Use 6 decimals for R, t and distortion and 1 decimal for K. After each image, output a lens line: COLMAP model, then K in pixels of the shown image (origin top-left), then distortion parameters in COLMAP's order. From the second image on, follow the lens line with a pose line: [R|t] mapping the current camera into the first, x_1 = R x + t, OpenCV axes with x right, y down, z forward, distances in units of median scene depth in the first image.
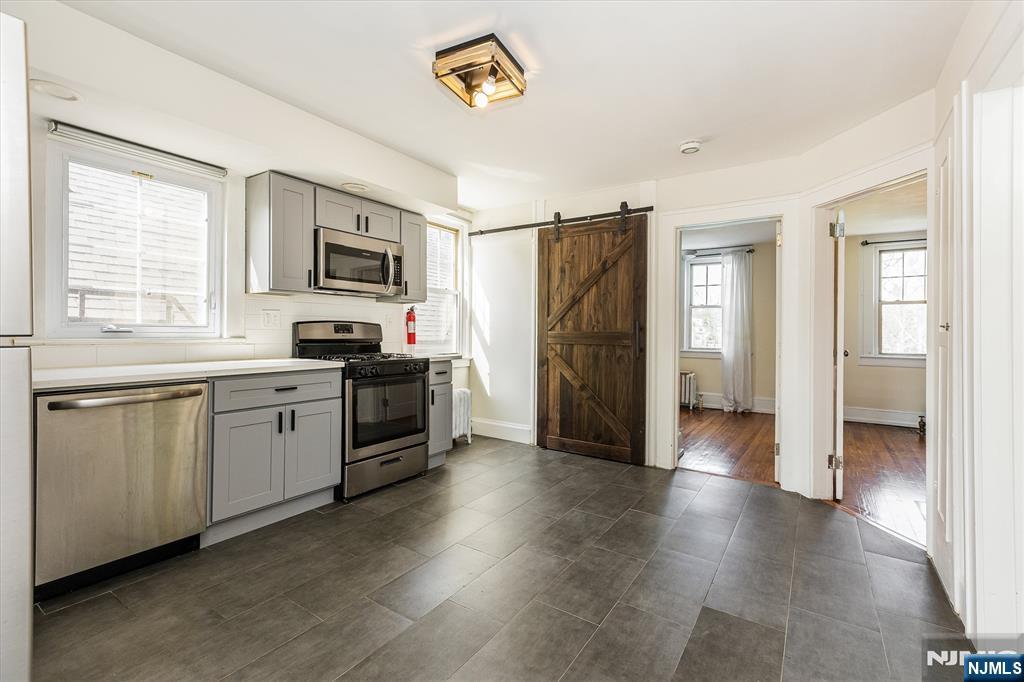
lens RADIAL K [[465.6, 0, 506.1], [0, 465.6, 326.7], [0, 0, 1]] dist [0.011826, 0.001033]
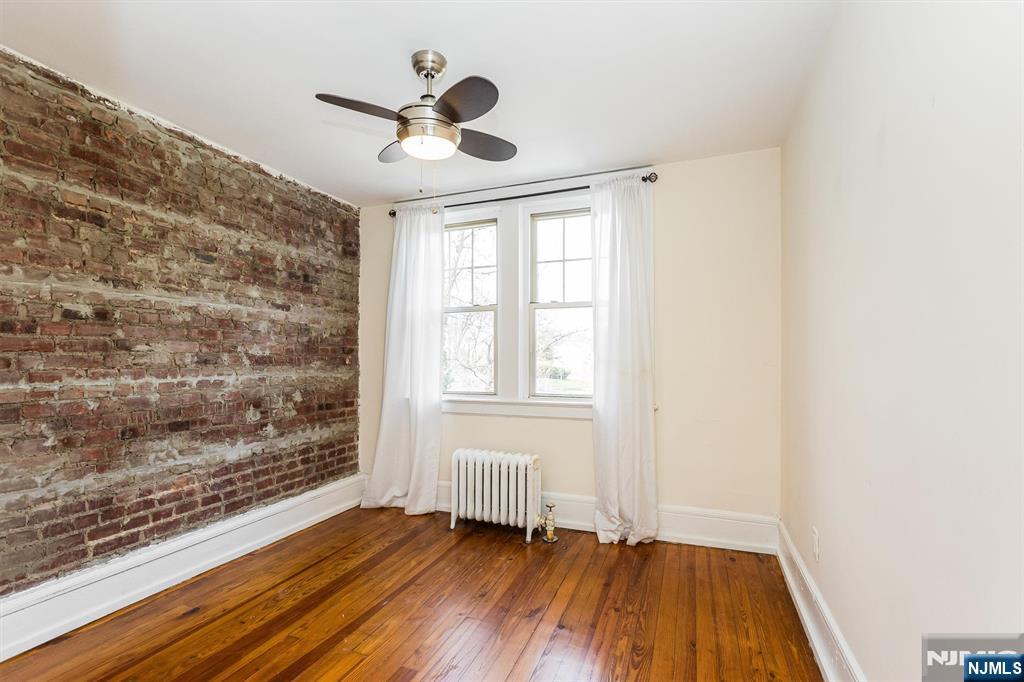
lens RADIAL K [[465.6, 0, 515.1], [0, 465.6, 356.0], [0, 0, 1]] dist [0.011826, 0.001033]
pose [[0.974238, -0.013372, 0.225124, 0.293399], [0.011279, 0.999880, 0.010580, 0.002965], [-0.225239, -0.007768, 0.974273, 0.592447]]
